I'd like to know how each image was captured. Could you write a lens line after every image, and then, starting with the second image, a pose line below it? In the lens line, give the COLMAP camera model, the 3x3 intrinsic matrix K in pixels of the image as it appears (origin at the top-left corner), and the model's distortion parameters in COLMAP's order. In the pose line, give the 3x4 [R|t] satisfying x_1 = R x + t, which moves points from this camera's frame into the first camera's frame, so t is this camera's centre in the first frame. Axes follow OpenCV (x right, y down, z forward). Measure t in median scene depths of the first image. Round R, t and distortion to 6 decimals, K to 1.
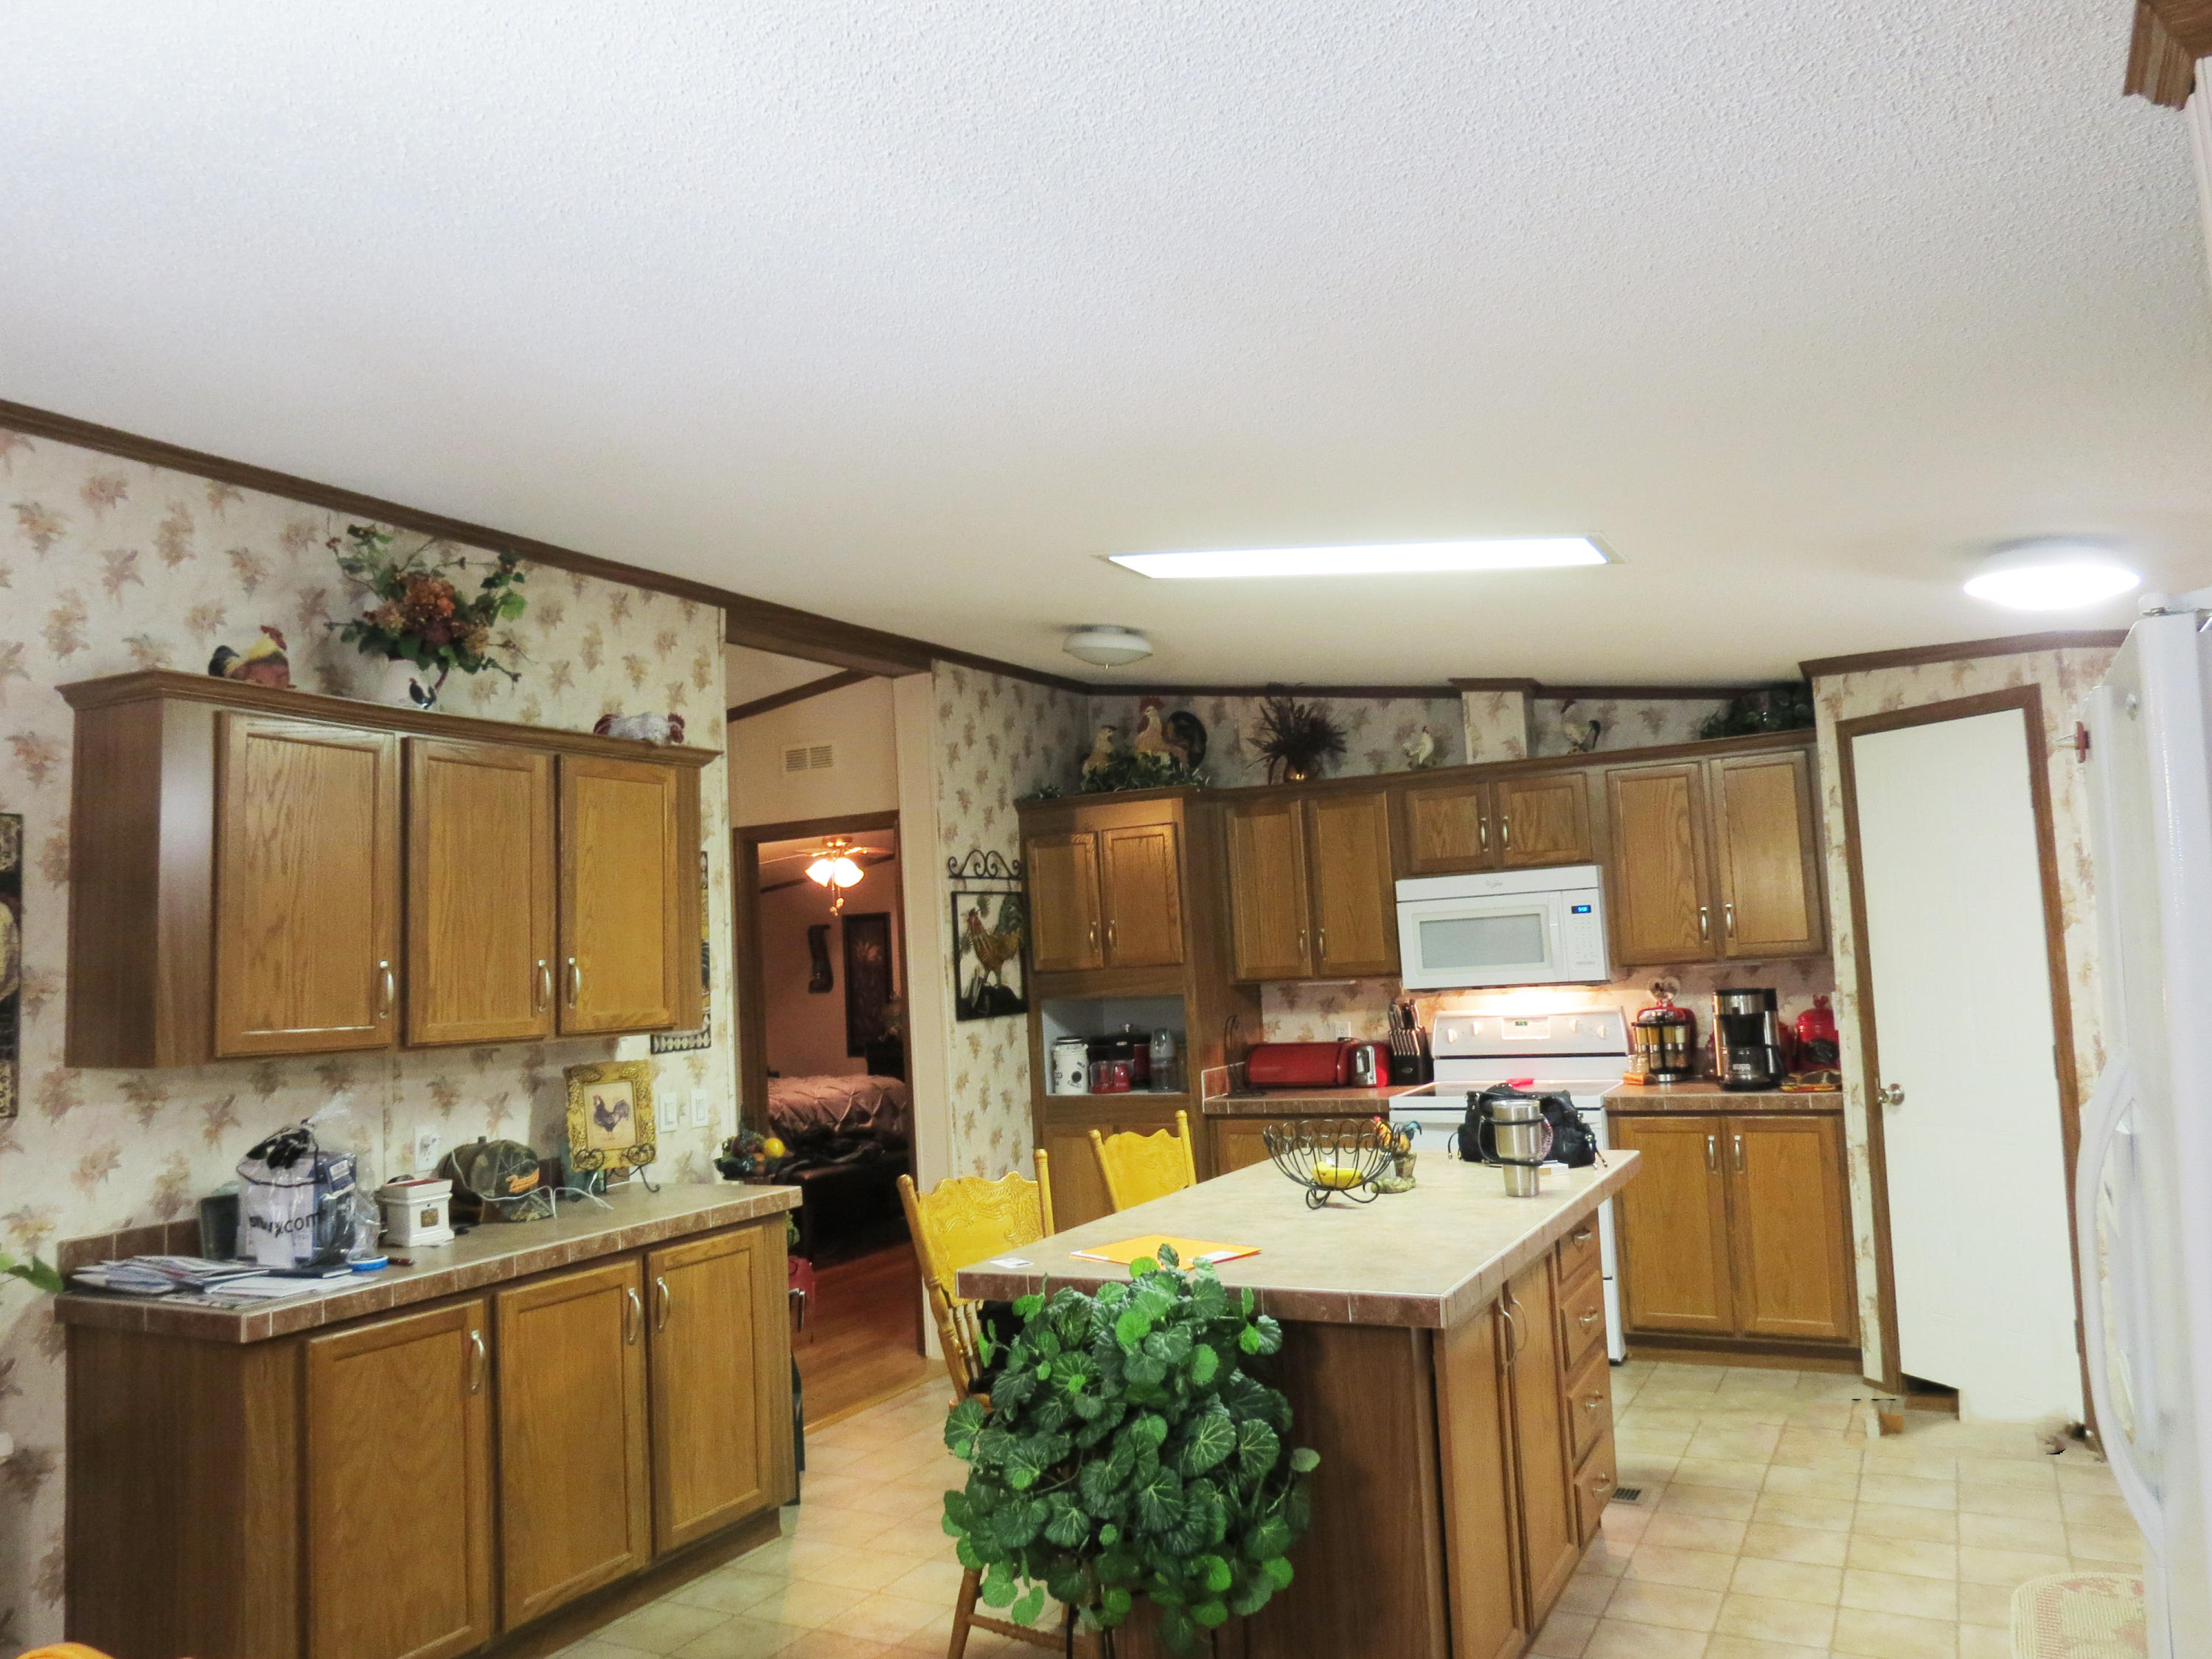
lens RADIAL K [[1572.6, 0, 1126.8], [0, 1572.6, 841.1], [0, 0, 1]] dist [-0.042434, 0.027912]
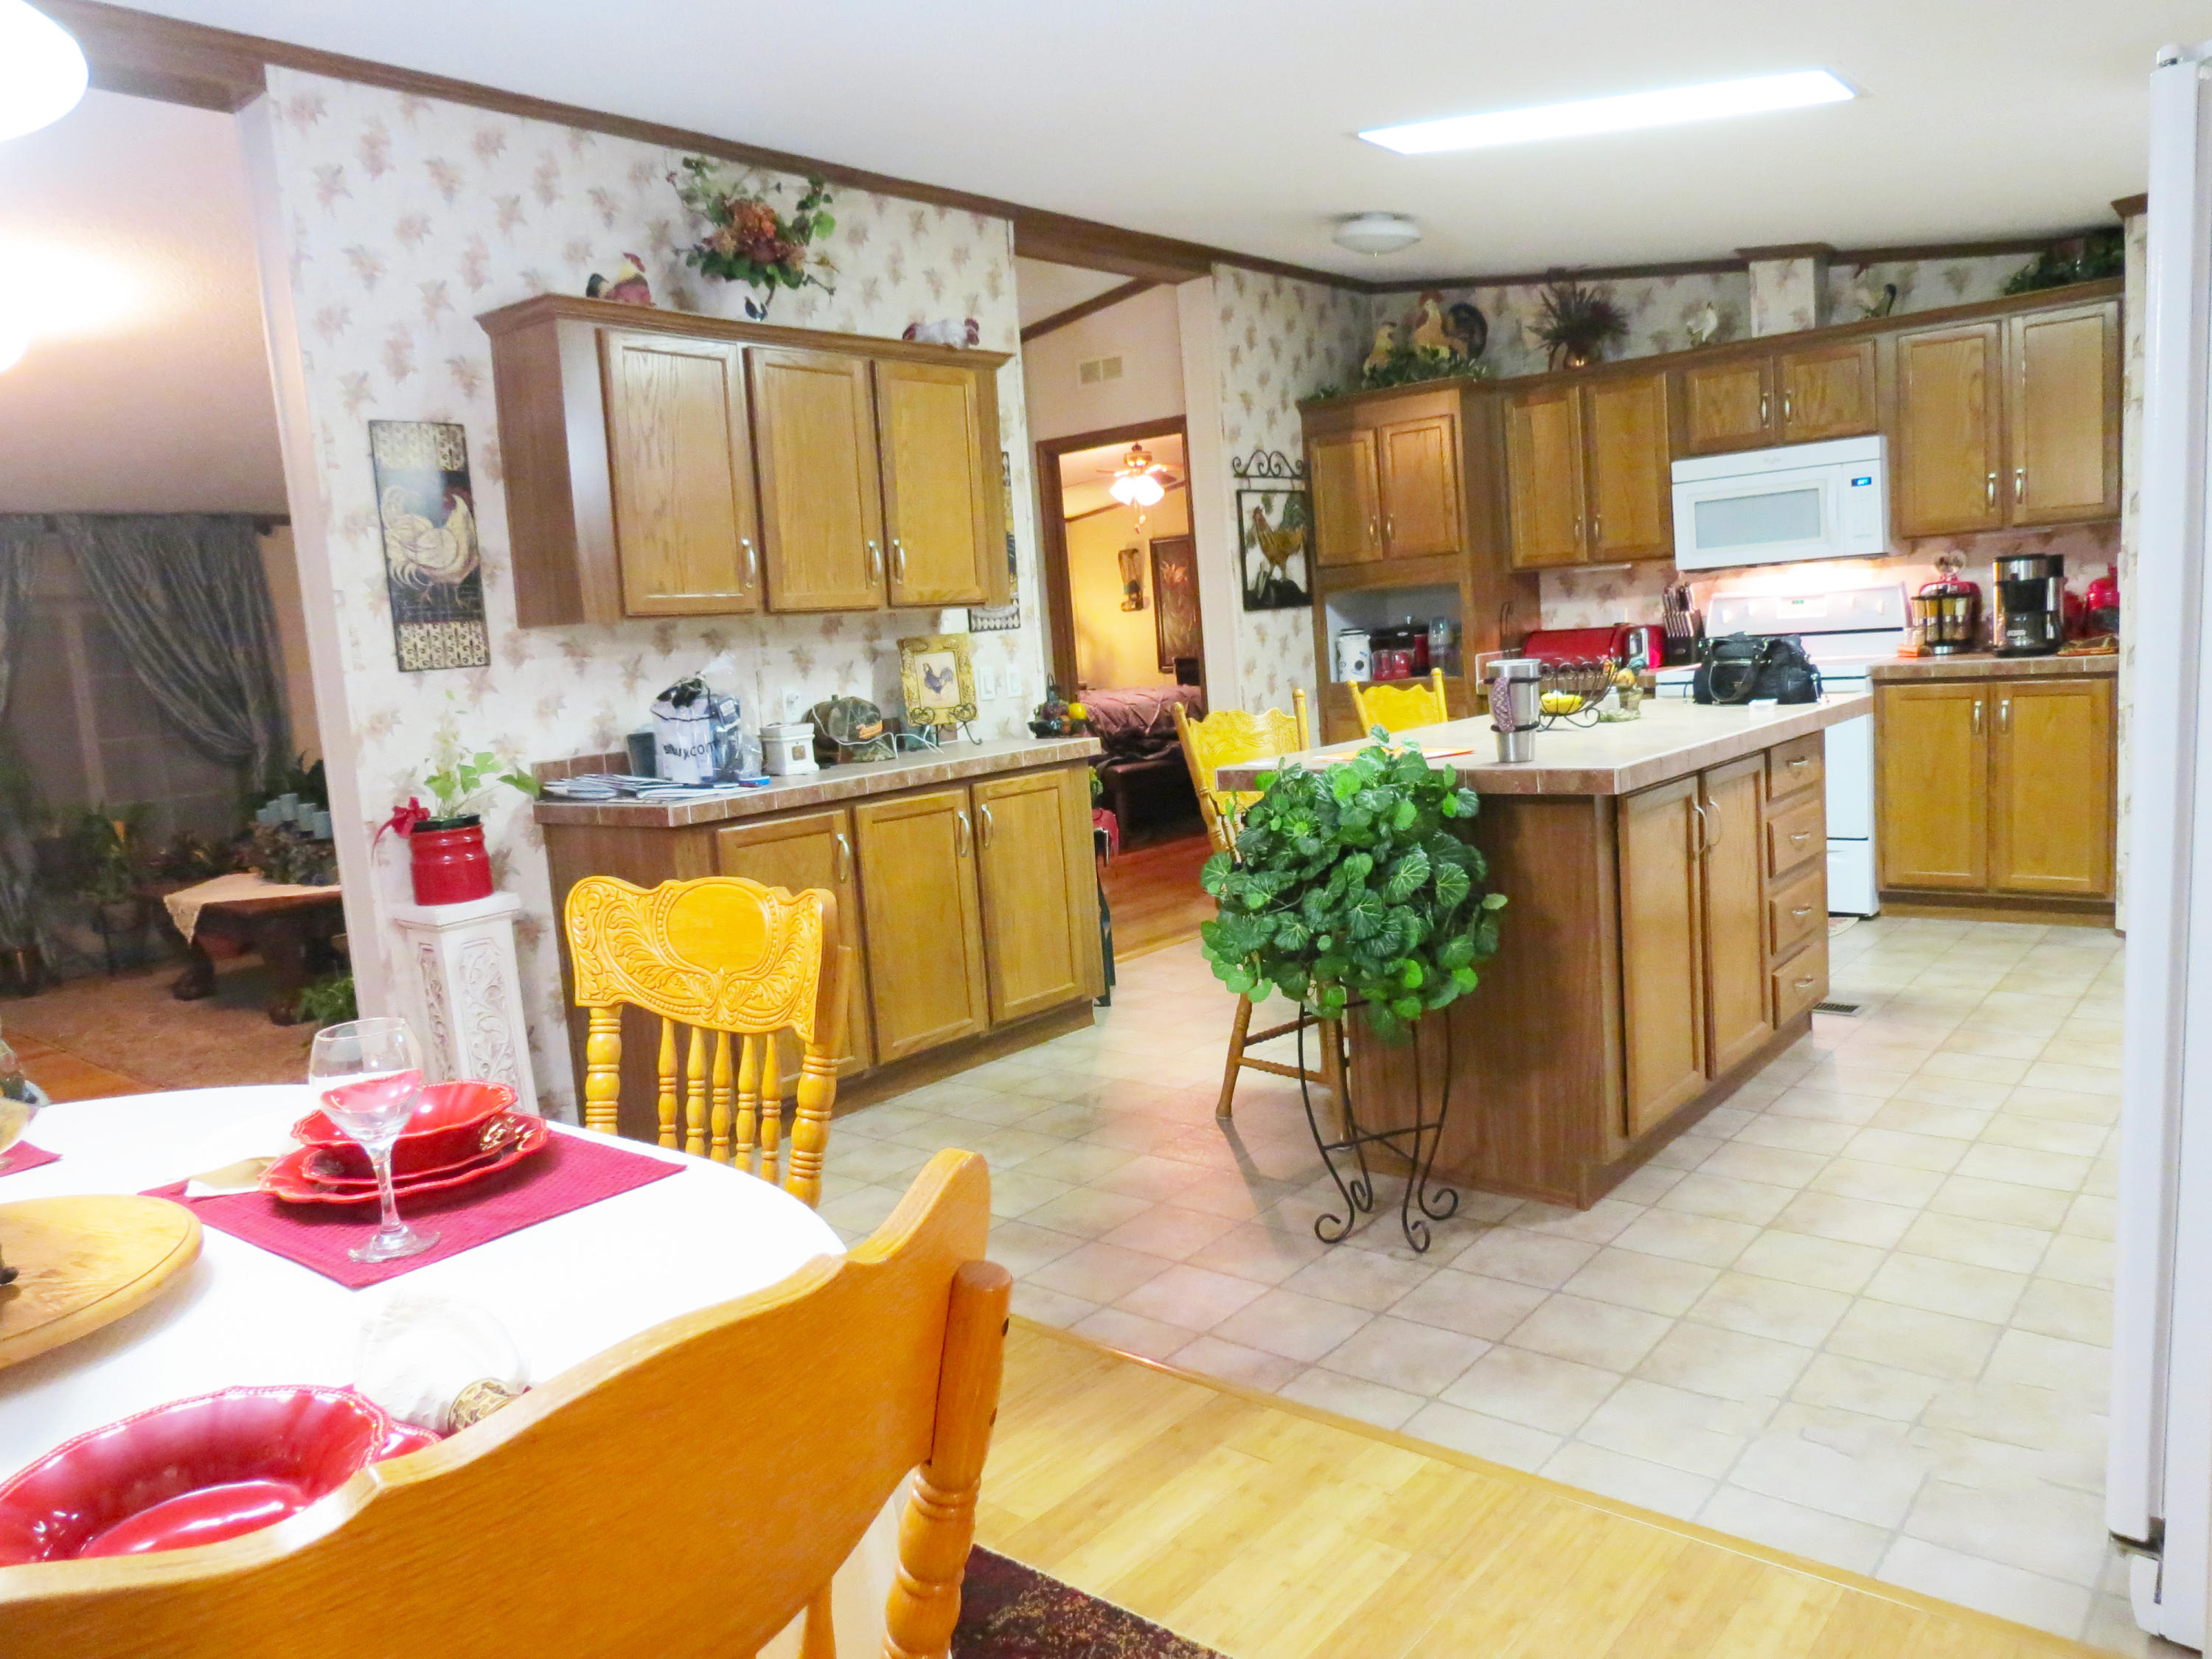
lens RADIAL K [[1572.6, 0, 1126.8], [0, 1572.6, 841.1], [0, 0, 1]] dist [-0.042434, 0.027912]
pose [[0.979167, 0.004504, -0.203007, 0.046125], [0.040635, 0.975184, 0.217636, 0.042169], [0.198949, -0.221351, 0.954685, -0.117031]]
